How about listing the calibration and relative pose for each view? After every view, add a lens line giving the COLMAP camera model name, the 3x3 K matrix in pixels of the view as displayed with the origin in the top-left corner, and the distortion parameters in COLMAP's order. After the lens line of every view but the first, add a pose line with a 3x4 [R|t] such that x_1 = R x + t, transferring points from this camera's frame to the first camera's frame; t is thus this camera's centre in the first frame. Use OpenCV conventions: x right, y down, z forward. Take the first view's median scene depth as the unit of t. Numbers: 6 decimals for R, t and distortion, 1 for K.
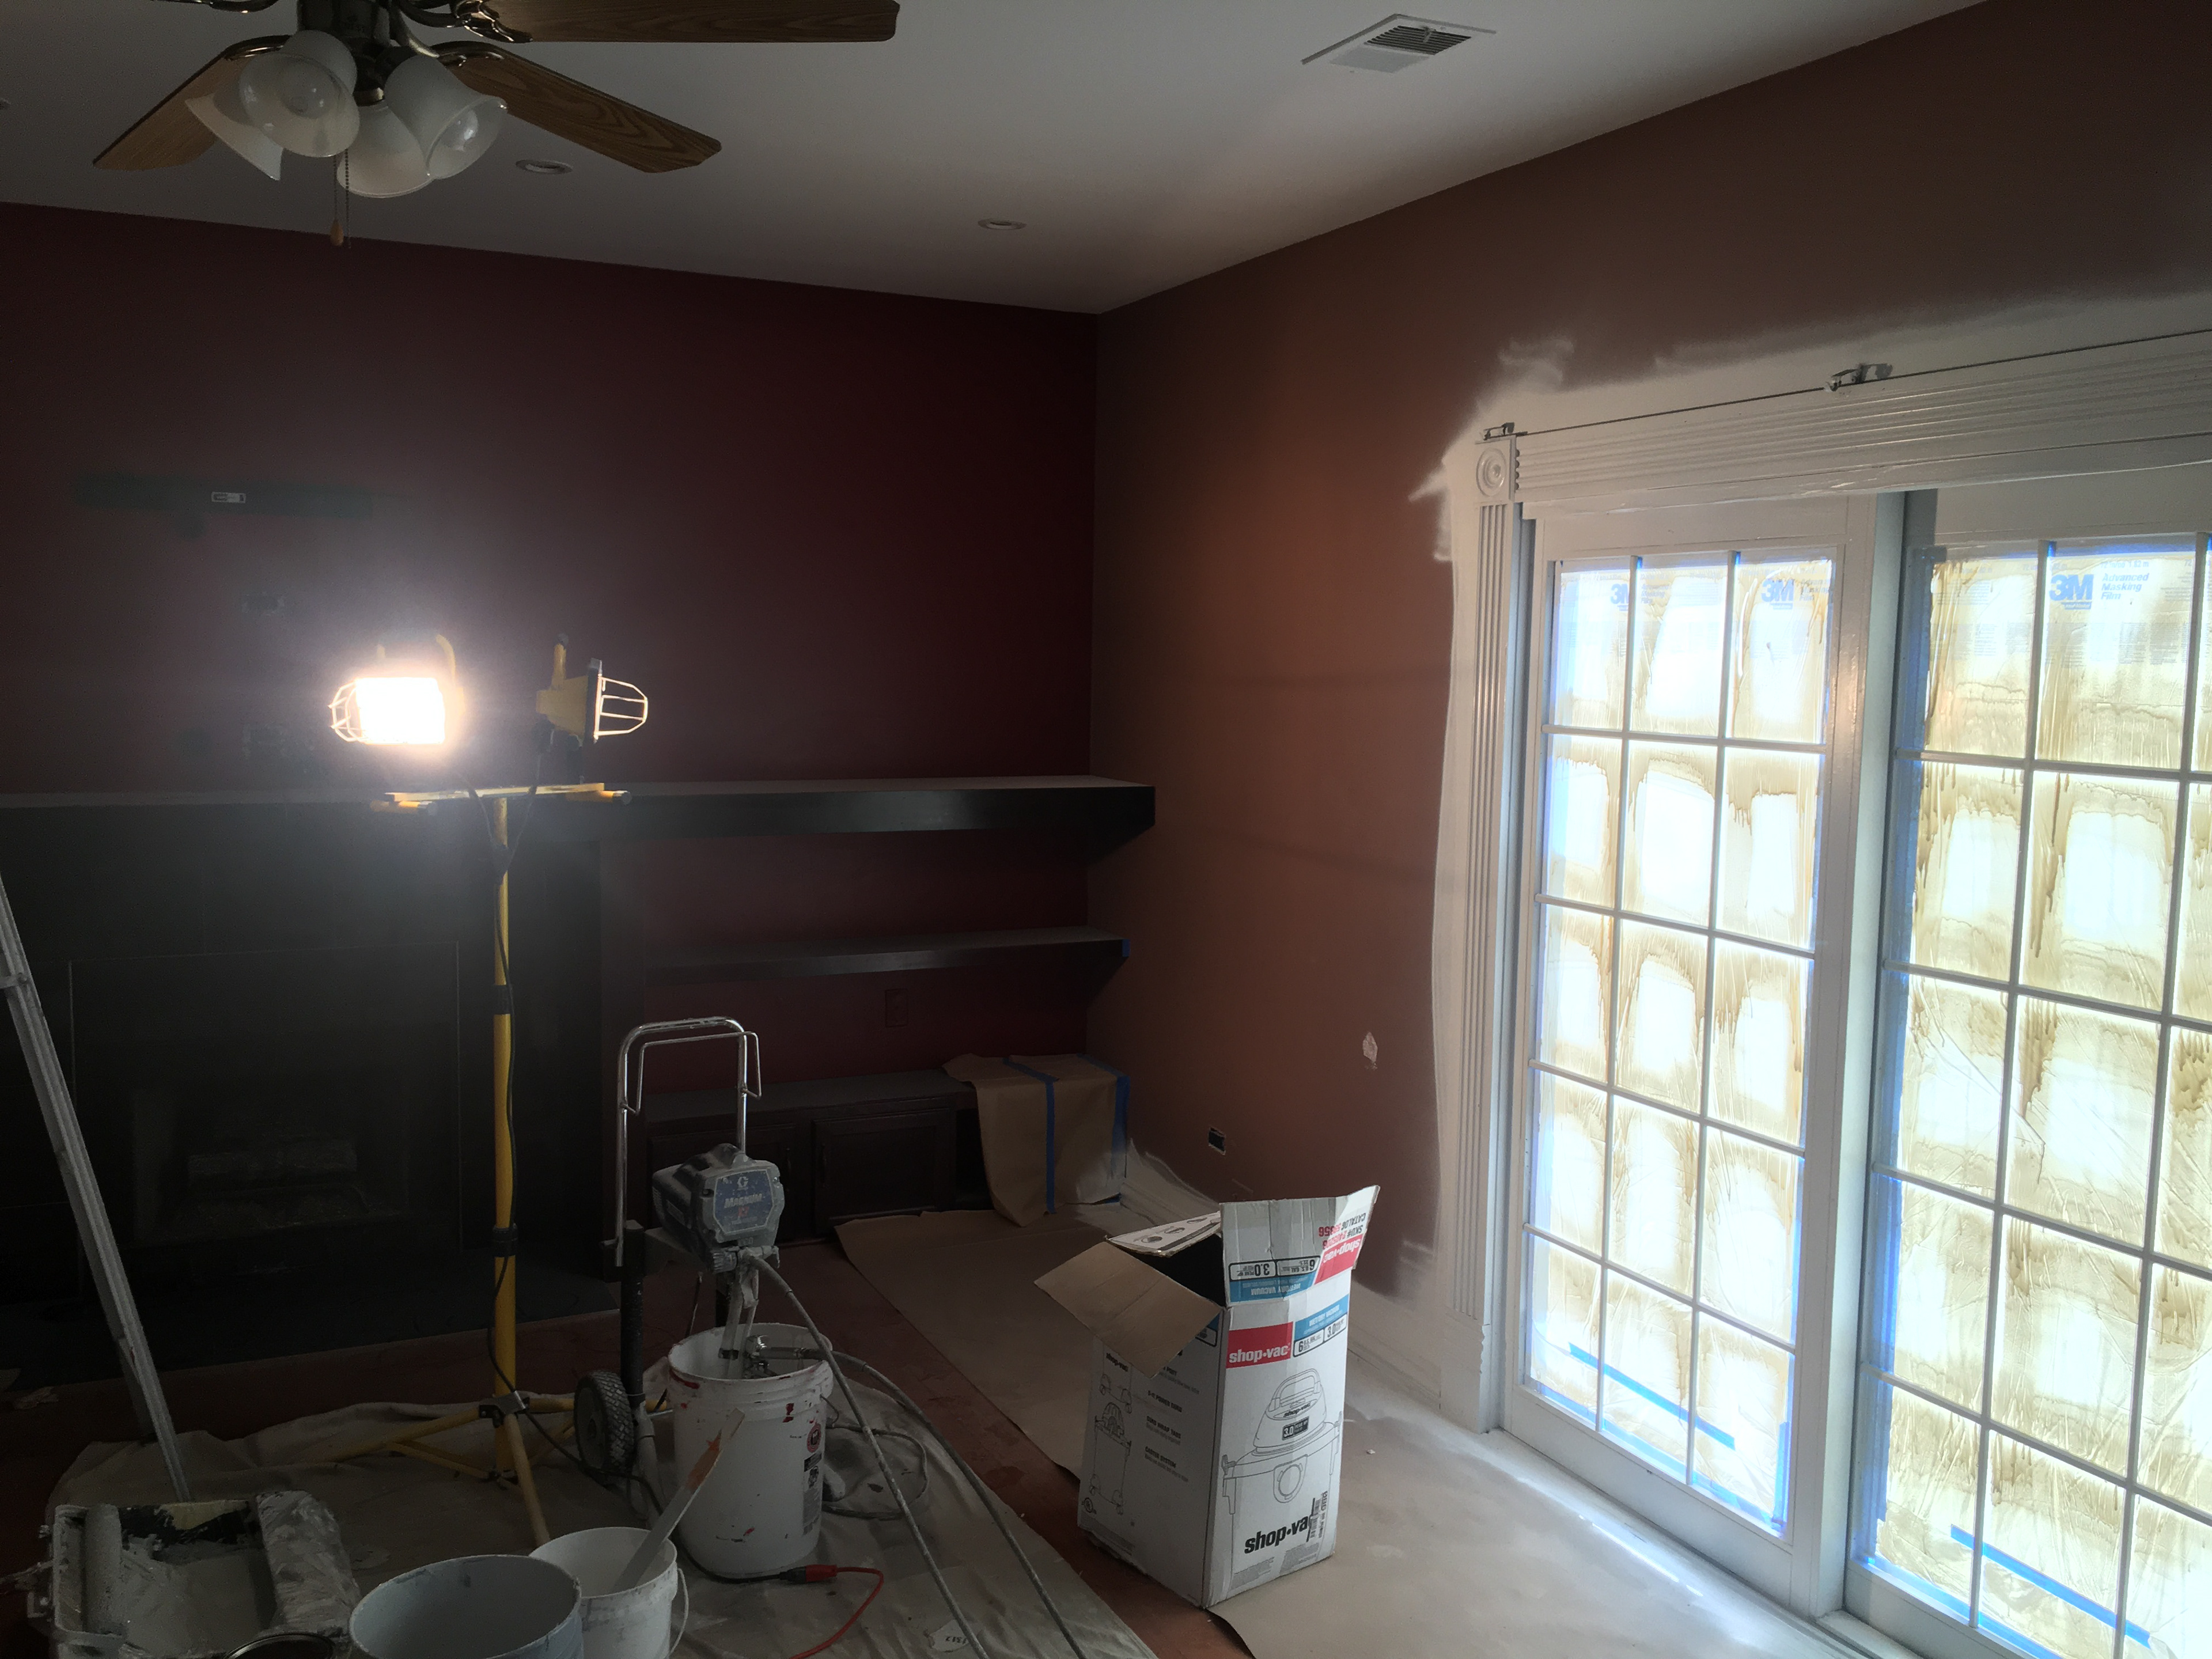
lens RADIAL K [[1916.6, 0, 1083.1], [0, 1916.6, 834.9], [0, 0, 1]] dist [0.012275, 0.259436]
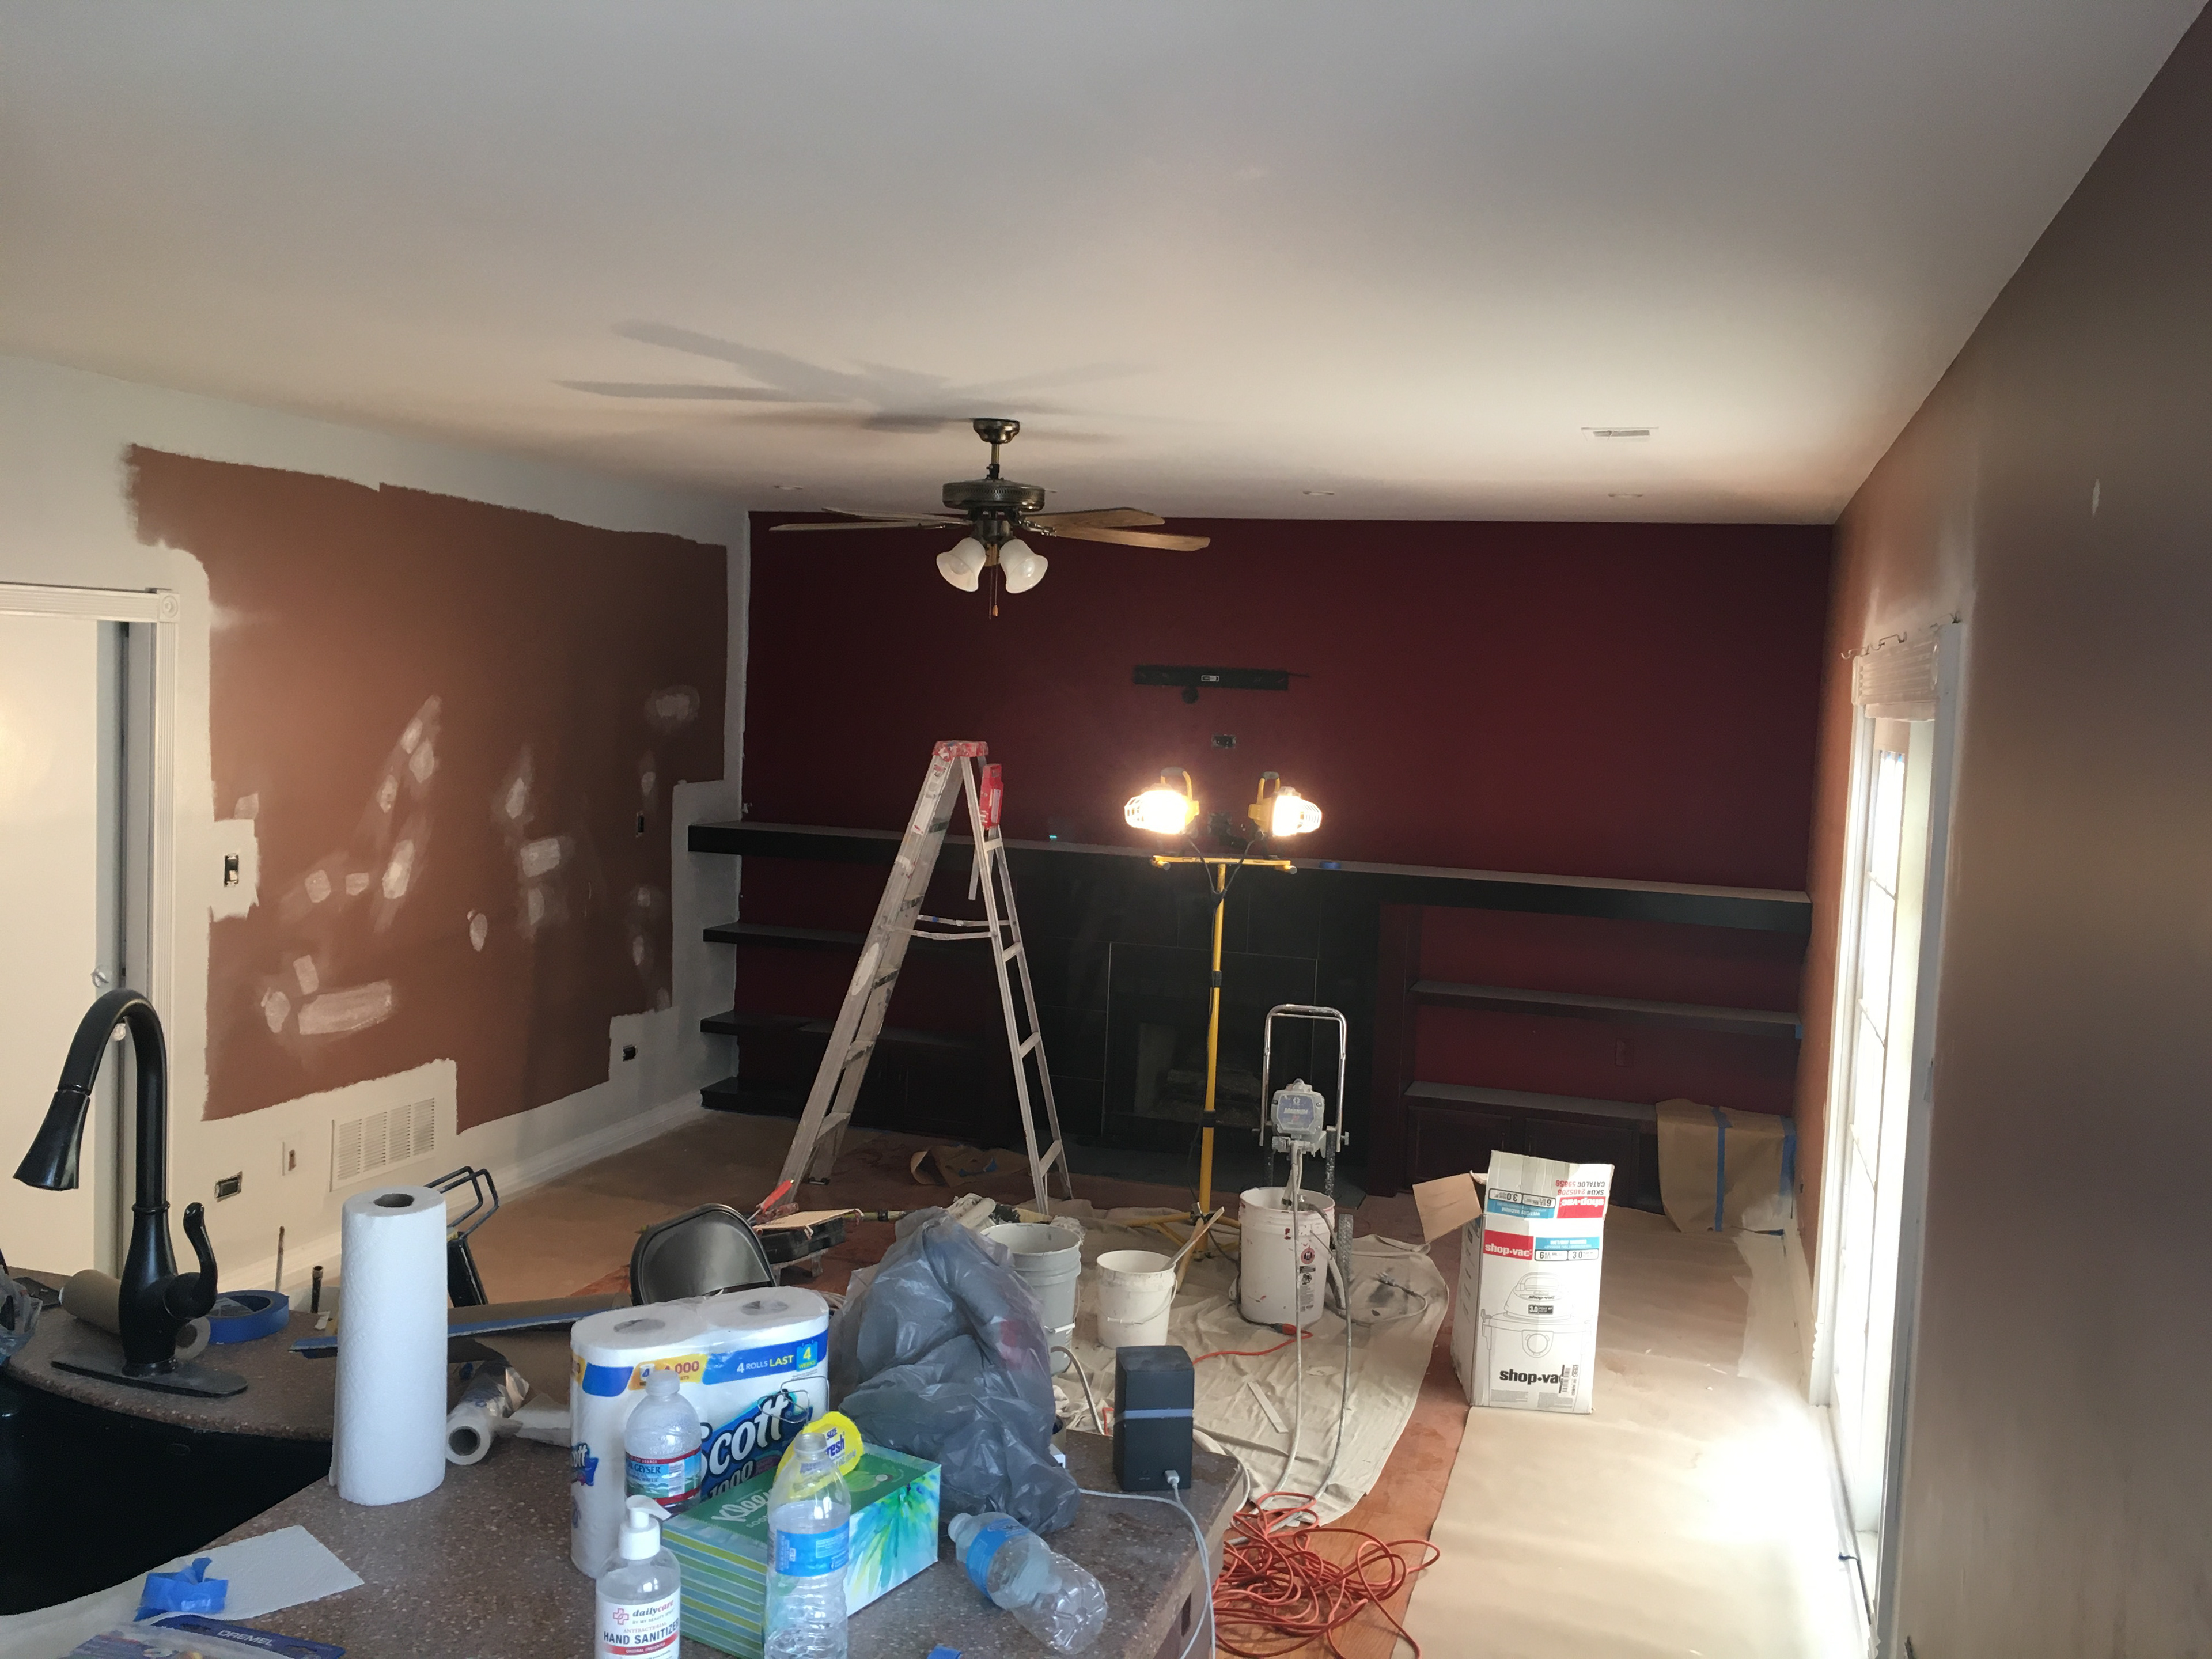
lens RADIAL K [[1901.7, 0, 1095.8], [0, 1901.7, 833.6], [0, 0, 1]] dist [0.074046, -0.096894]
pose [[0.736139, 0.066307, -0.673575, 0.800299], [-0.096553, 0.995299, -0.007544, -0.023272], [0.669908, 0.070590, 0.739080, -0.372211]]
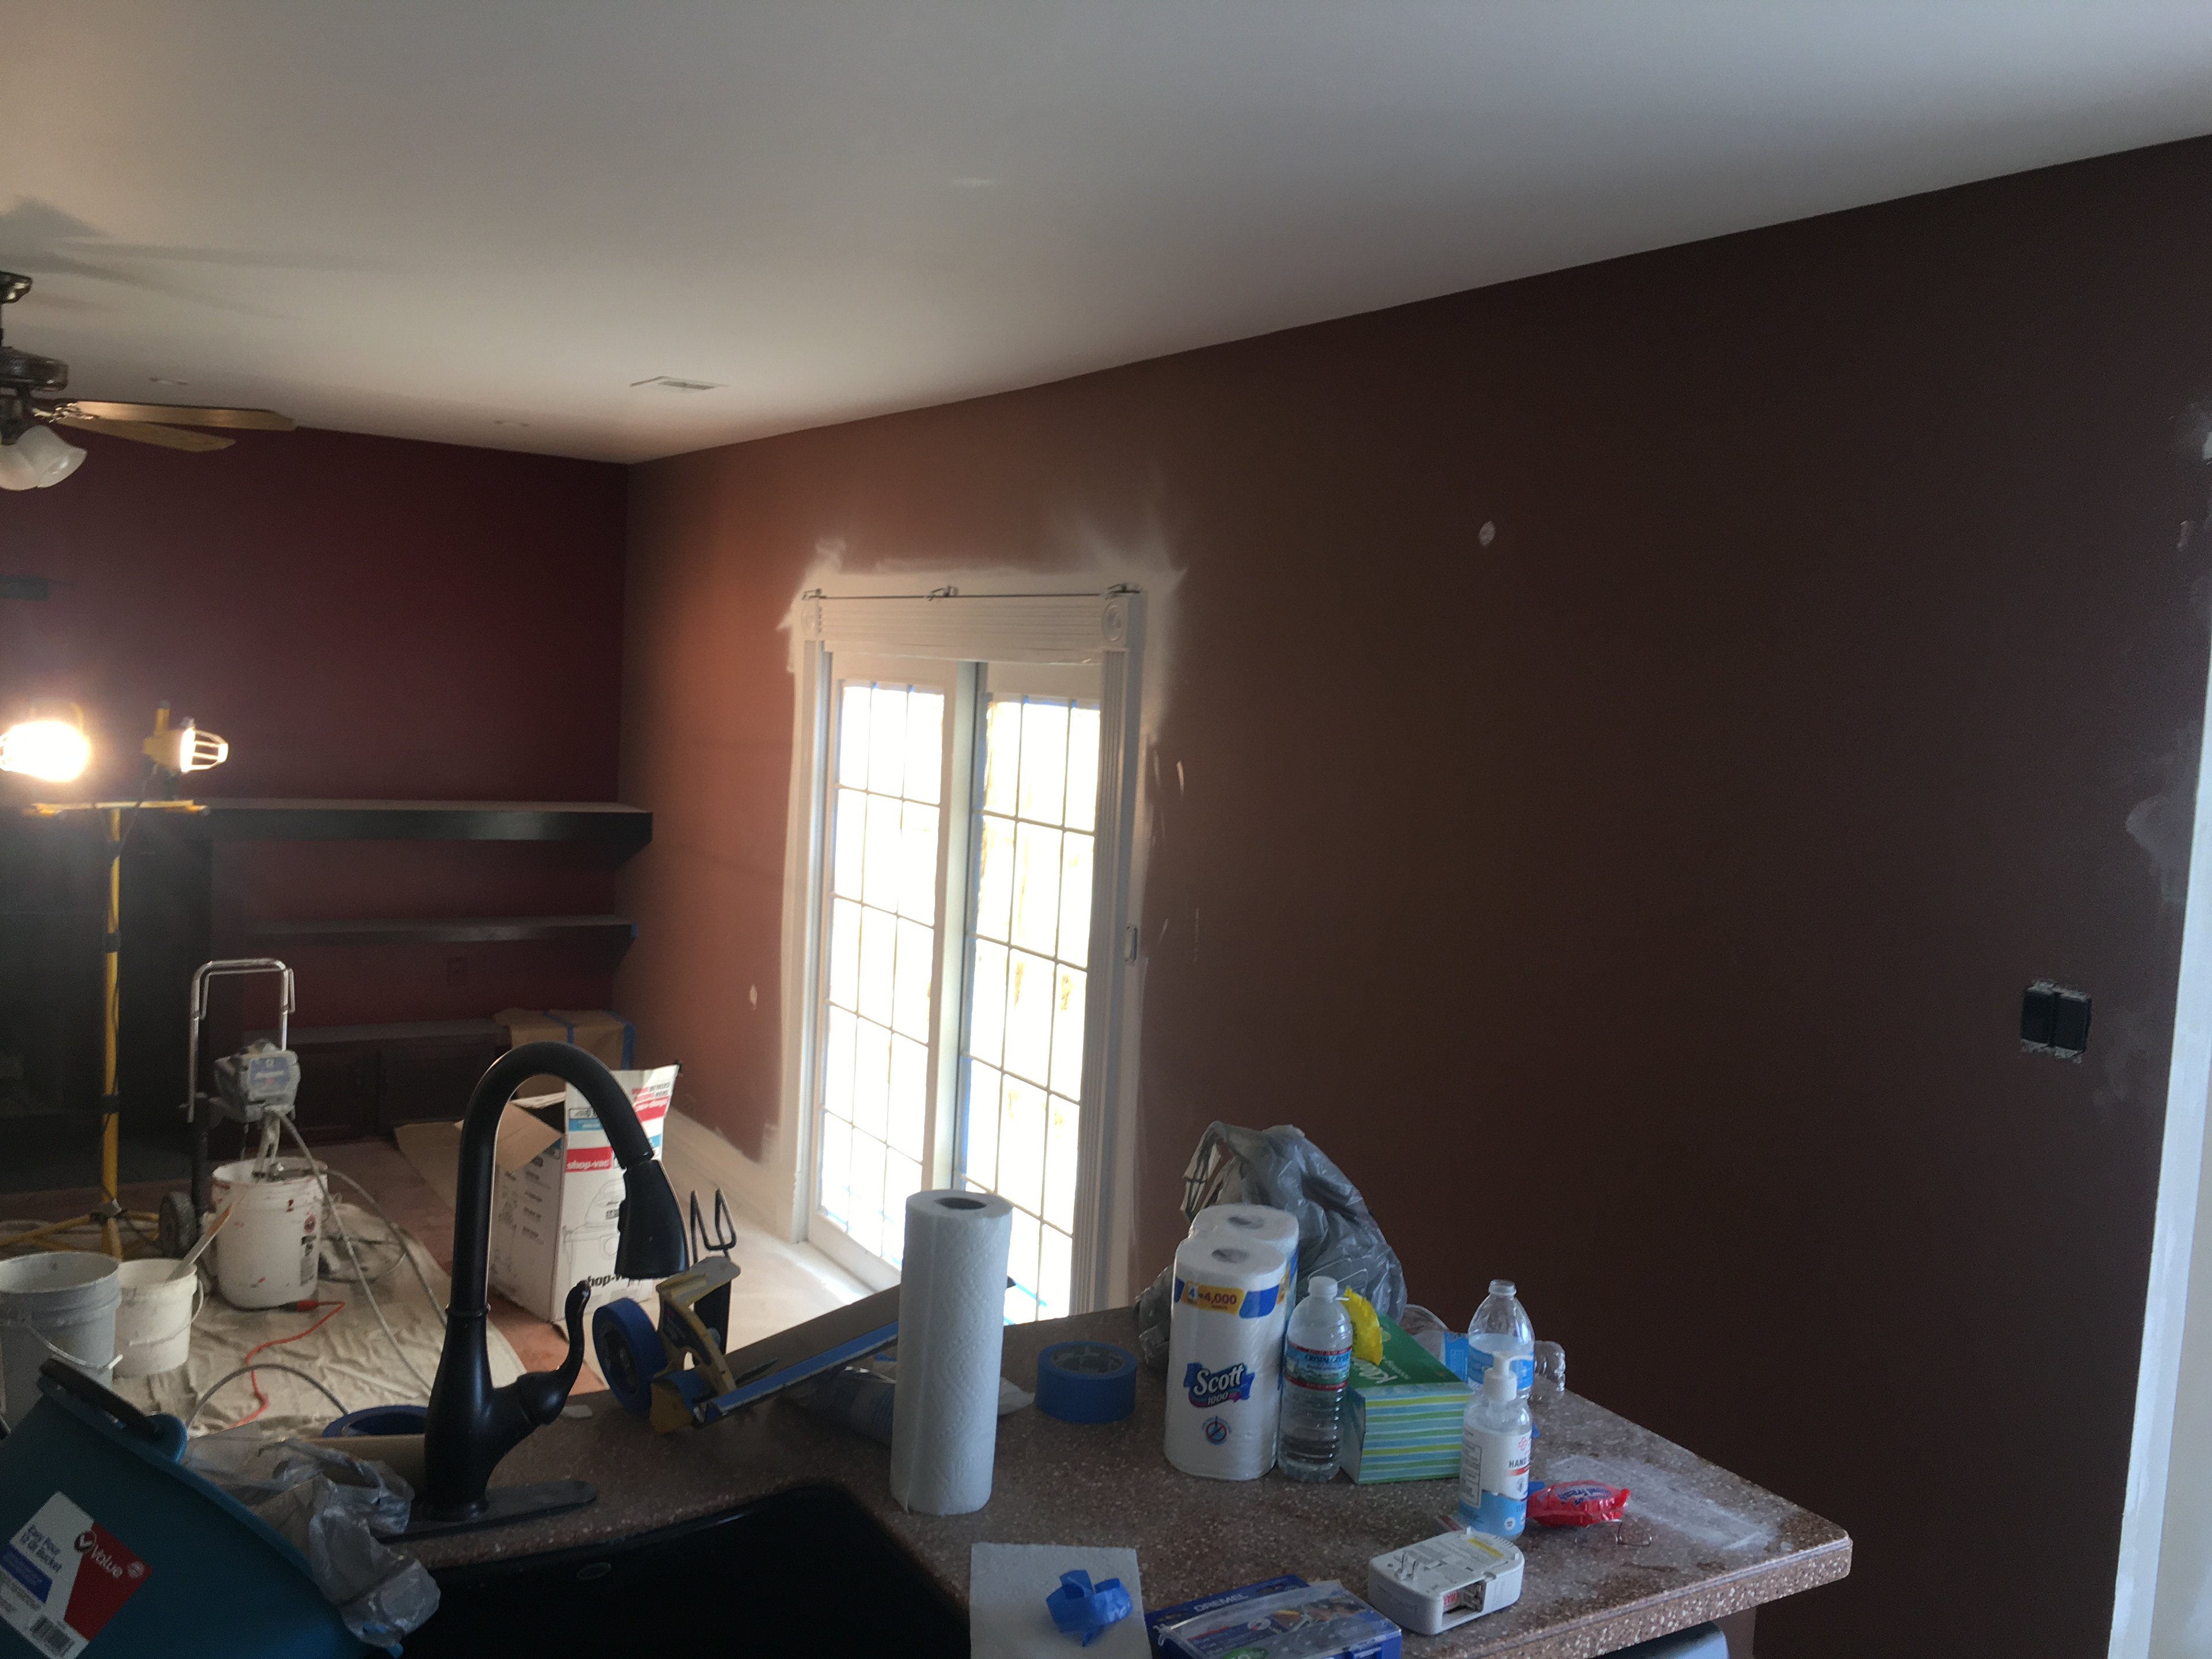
lens RADIAL K [[1901.7, 0, 1095.8], [0, 1901.7, 833.6], [0, 0, 1]] dist [0.074046, -0.096894]
pose [[0.992244, 0.029950, 0.120642, 0.287971], [-0.028554, 0.999504, -0.013285, -0.001787], [-0.120980, 0.009737, 0.992607, -0.613291]]
